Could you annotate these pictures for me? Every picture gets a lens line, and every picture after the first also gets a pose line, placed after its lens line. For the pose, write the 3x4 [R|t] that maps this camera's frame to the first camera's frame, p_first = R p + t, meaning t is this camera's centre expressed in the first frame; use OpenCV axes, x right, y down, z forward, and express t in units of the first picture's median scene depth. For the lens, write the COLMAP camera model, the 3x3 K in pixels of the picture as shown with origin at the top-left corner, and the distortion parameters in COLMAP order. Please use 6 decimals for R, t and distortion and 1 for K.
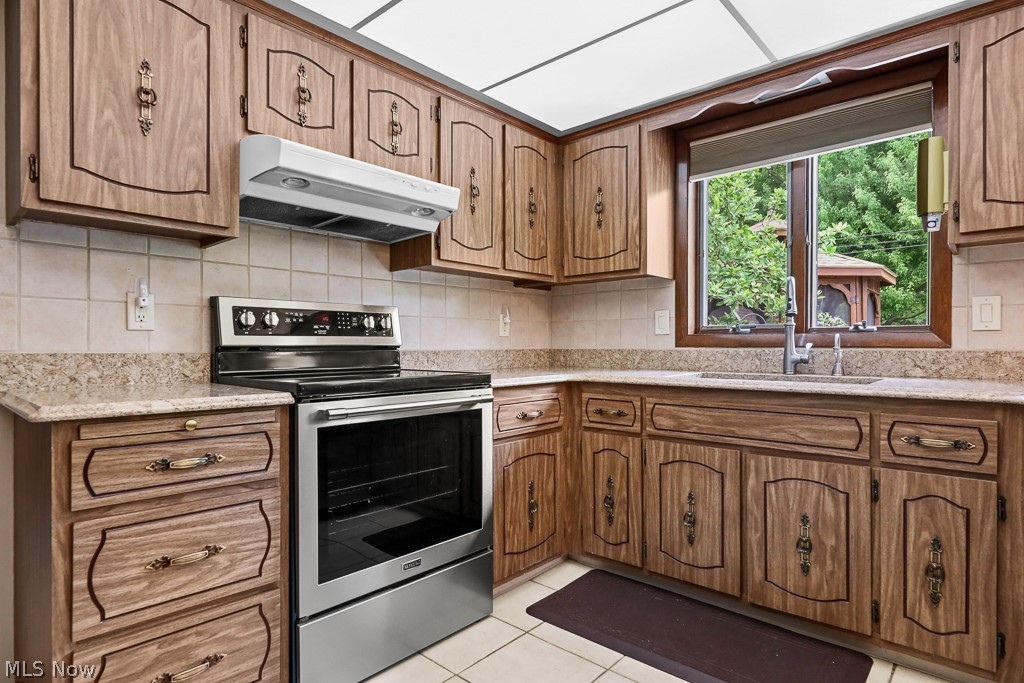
lens RADIAL K [[557.6, 0, 509.8], [0, 557.6, 352.5], [0, 0, 1]] dist [-0.001557, -0.000773]
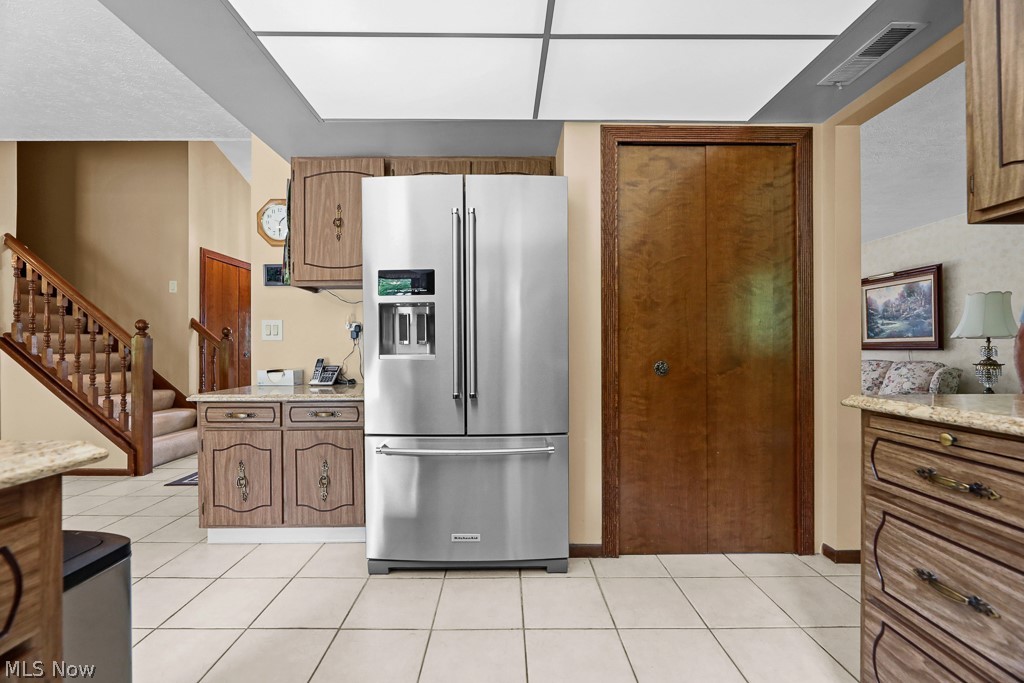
lens RADIAL K [[423.8, 0, 509.8], [0, 423.8, 348.0], [0, 0, 1]] dist [-0.003205, -0.000543]
pose [[-0.732986, 0.000074, -0.680243, 0.251665], [-0.002285, 0.999994, 0.002571, -0.008760], [0.680240, 0.003439, -0.732982, 0.676765]]
